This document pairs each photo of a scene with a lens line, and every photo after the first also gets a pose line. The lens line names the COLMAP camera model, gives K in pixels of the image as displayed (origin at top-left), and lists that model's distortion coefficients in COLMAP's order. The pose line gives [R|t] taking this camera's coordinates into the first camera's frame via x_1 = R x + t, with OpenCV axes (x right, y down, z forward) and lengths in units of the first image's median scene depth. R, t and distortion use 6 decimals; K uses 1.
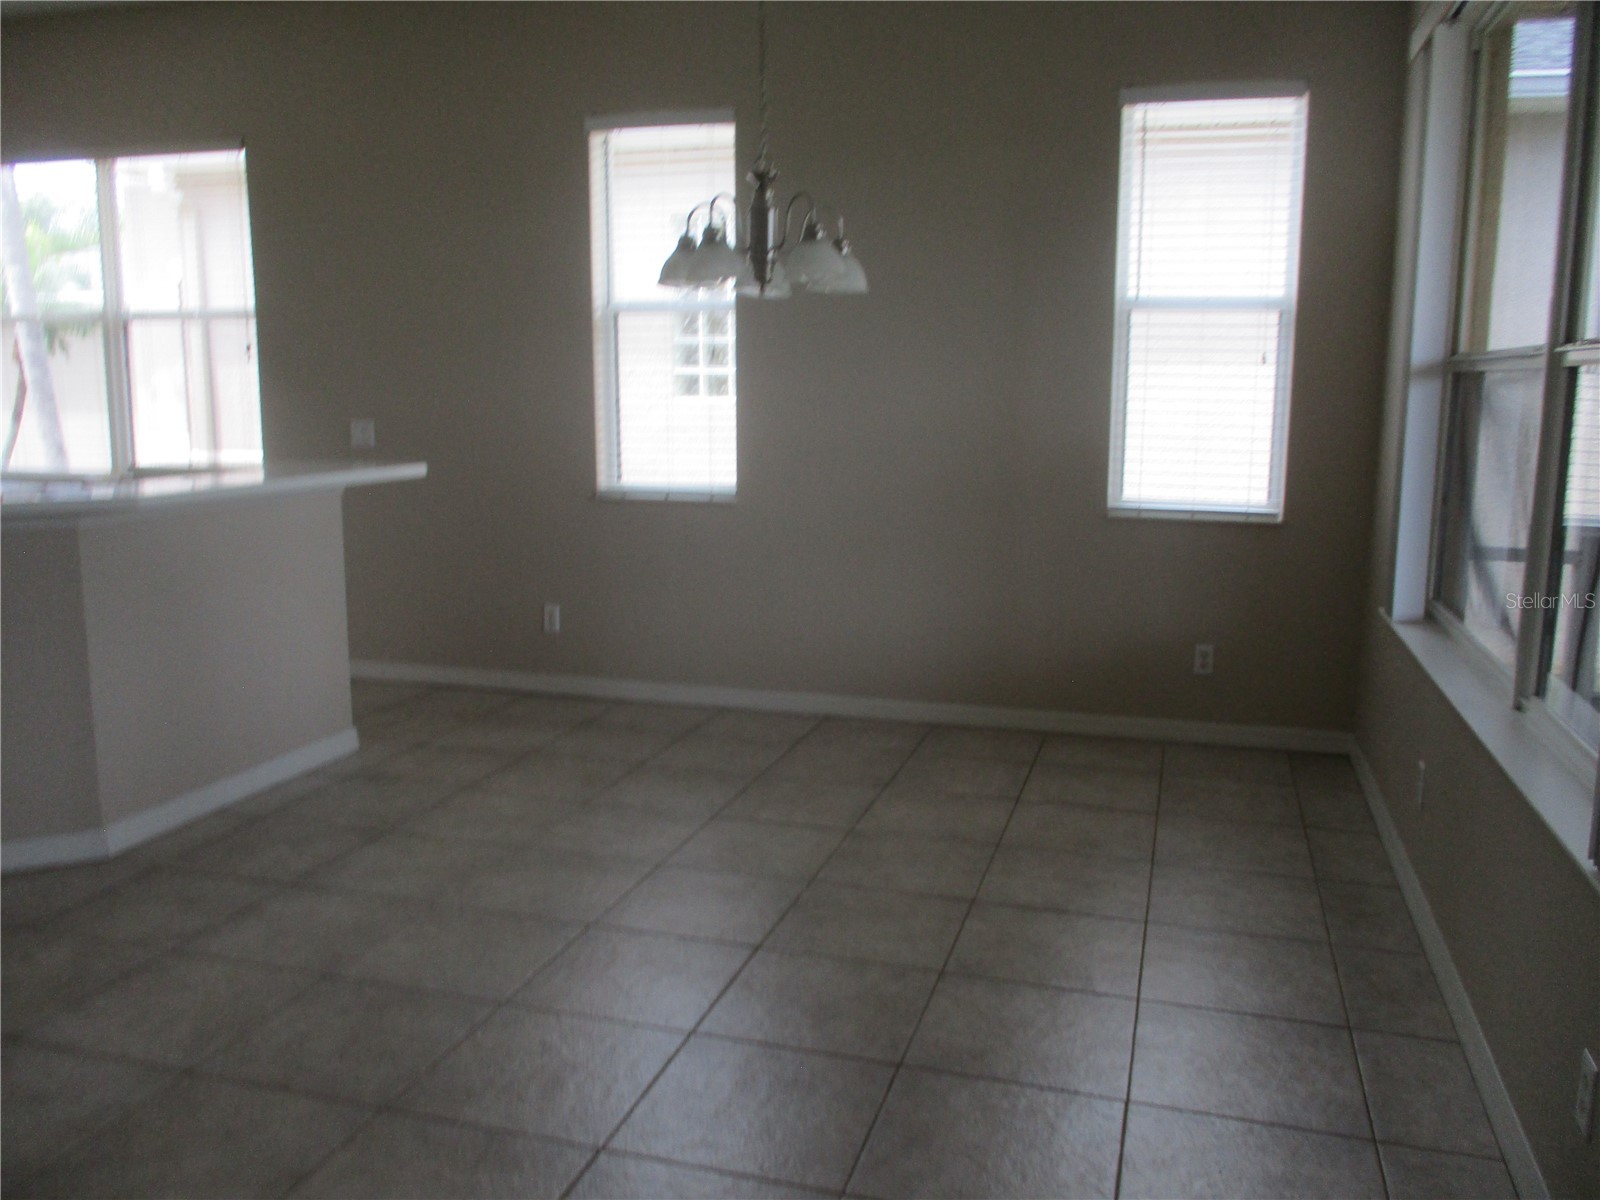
lens RADIAL K [[1332.6, 0, 800.0], [0, 1332.6, 600.0], [0, 0, 1]] dist [-0.040889, 0.016700]
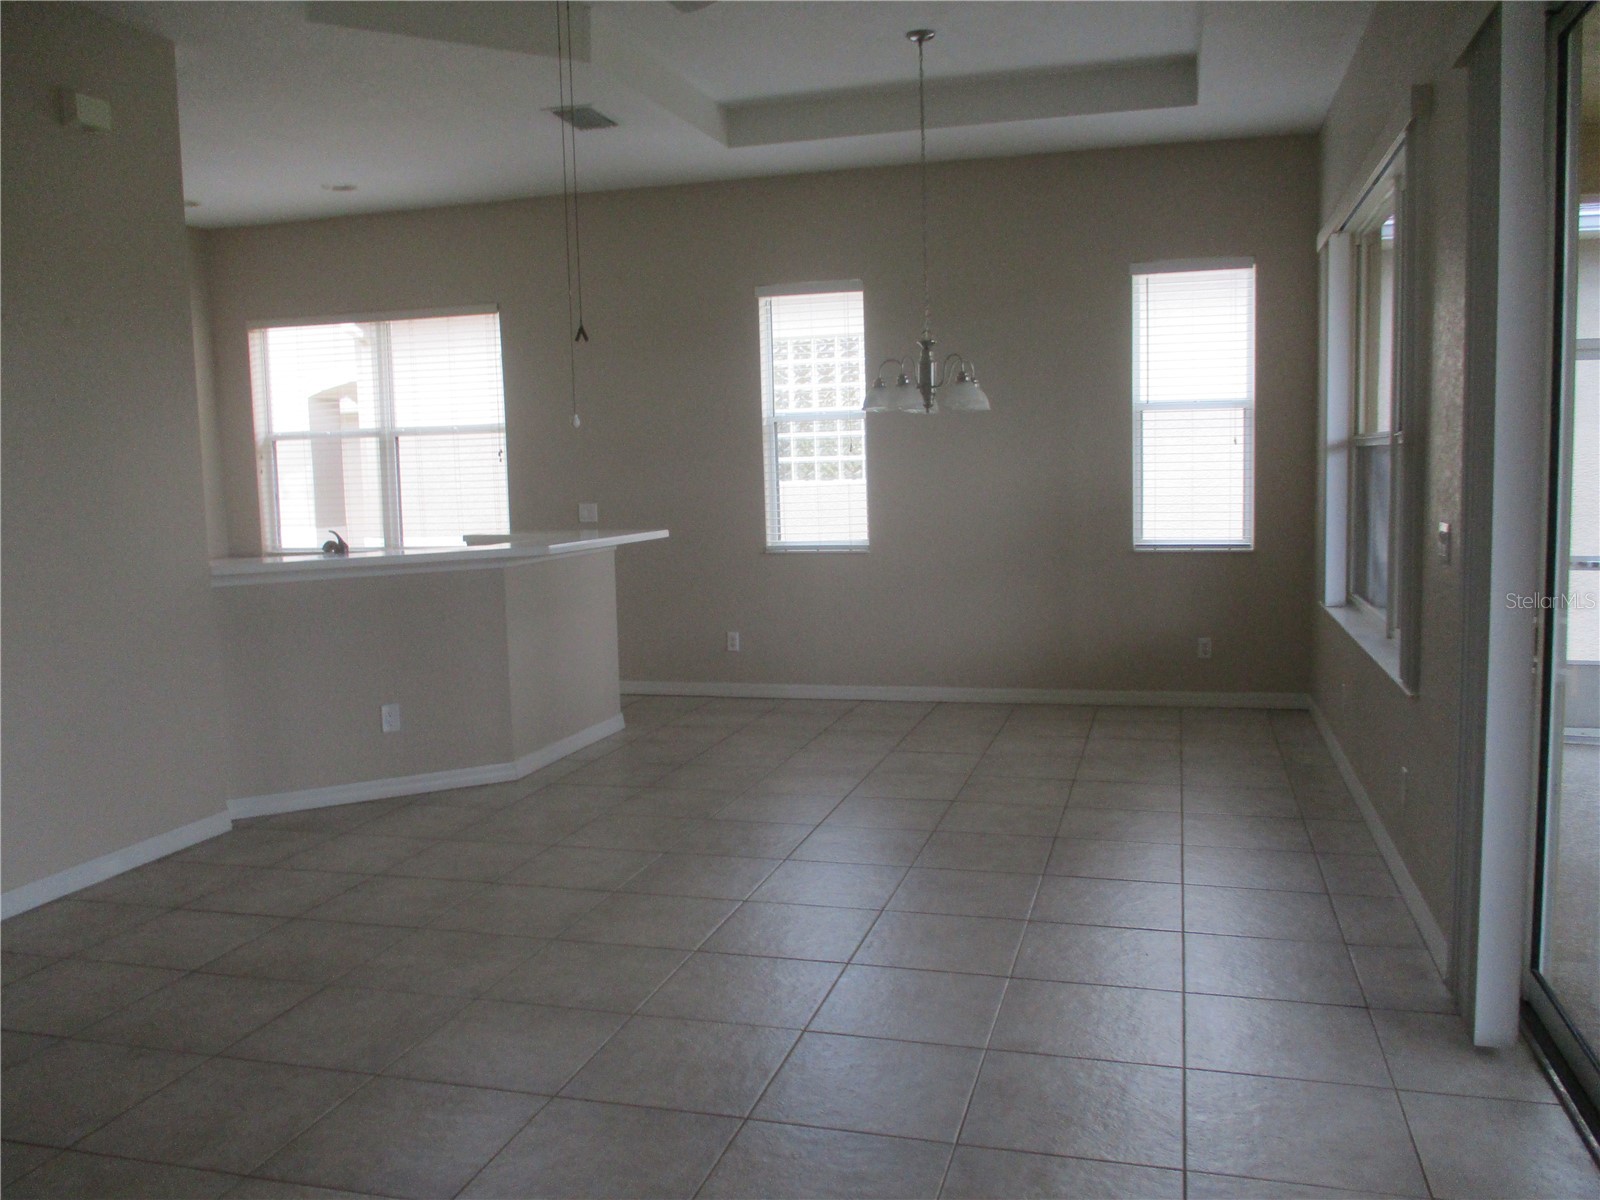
lens RADIAL K [[1332.6, 0, 800.0], [0, 1332.6, 600.0], [0, 0, 1]] dist [-0.040889, 0.016700]
pose [[0.999412, -0.032293, 0.011531, -0.155009], [0.032951, 0.997513, -0.062312, 0.070117], [-0.009490, 0.062656, 0.997990, -0.452307]]
